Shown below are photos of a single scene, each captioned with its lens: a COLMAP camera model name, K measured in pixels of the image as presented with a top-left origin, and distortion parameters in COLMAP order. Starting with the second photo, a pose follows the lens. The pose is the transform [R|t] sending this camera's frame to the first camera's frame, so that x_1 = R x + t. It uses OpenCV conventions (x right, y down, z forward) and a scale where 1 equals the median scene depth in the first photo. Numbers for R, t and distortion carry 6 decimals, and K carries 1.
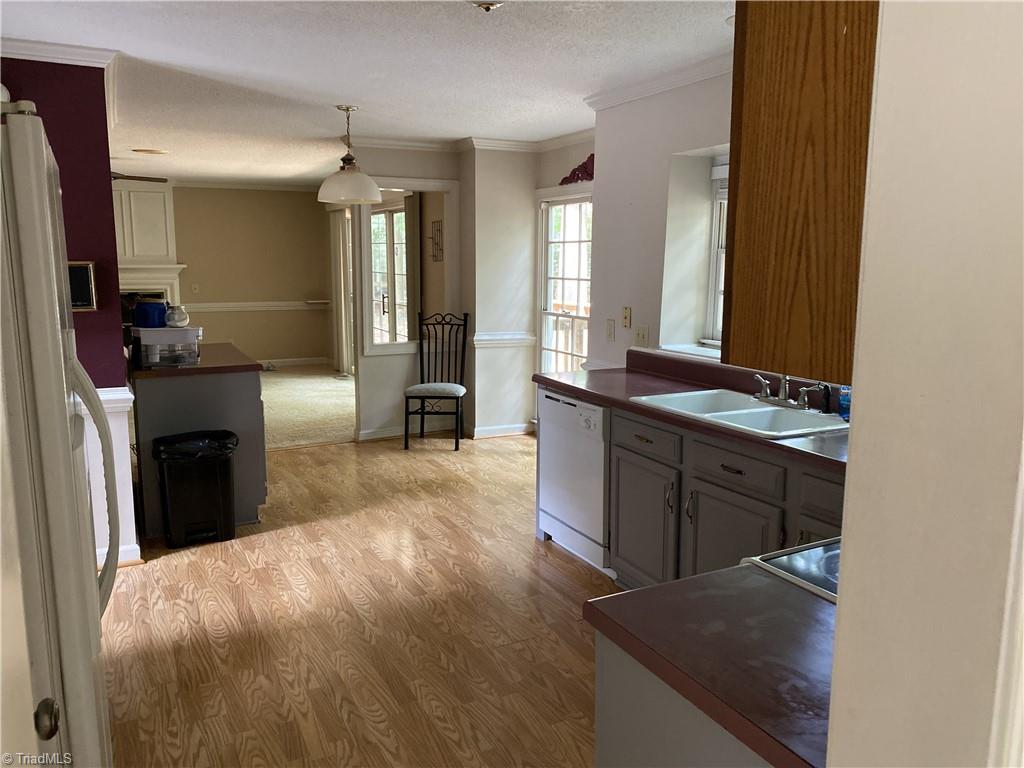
lens RADIAL K [[784.4, 0, 519.3], [0, 784.4, 380.3], [0, 0, 1]] dist [0.110057, -0.222905]
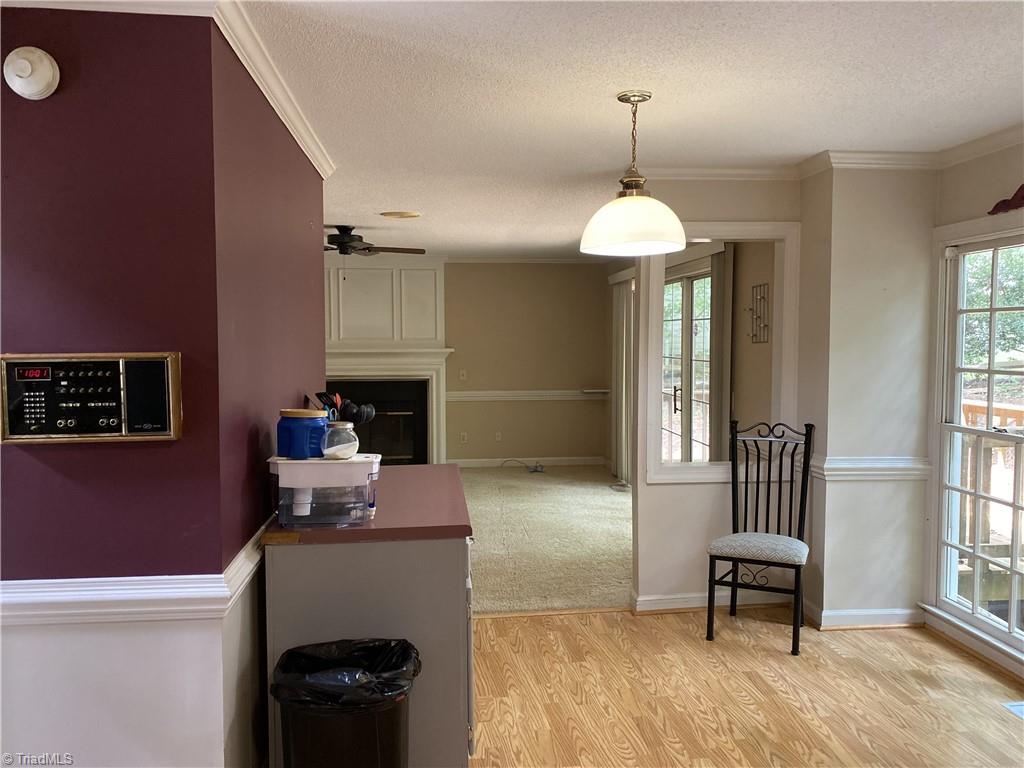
lens RADIAL K [[784.4, 0, 519.3], [0, 784.4, 380.3], [0, 0, 1]] dist [0.110057, -0.222905]
pose [[0.936191, 0.012275, -0.351278, -0.062660], [-0.047134, 0.994748, -0.090857, -0.051416], [0.348318, 0.101617, 0.931852, 0.319203]]
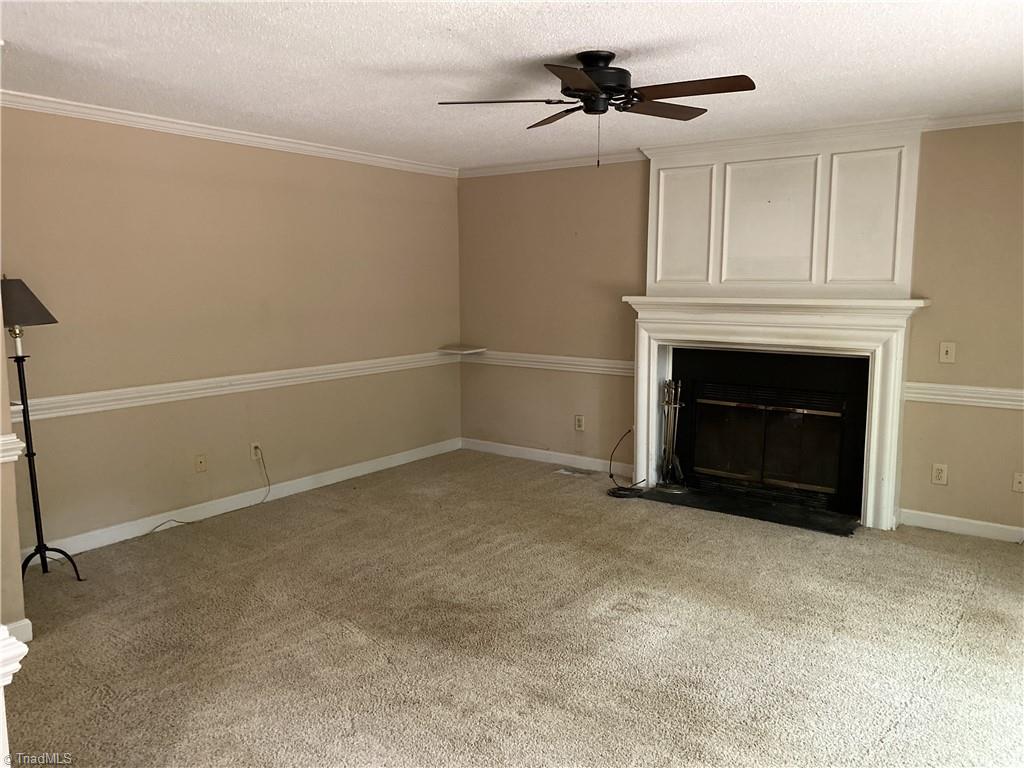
lens RADIAL K [[784.4, 0, 519.3], [0, 784.4, 380.3], [0, 0, 1]] dist [0.110057, -0.222905]
pose [[0.453019, 0.112367, -0.884391, -0.175520], [-0.137967, 0.988910, 0.054974, -0.142144], [0.880760, 0.097112, 0.463498, 0.894550]]
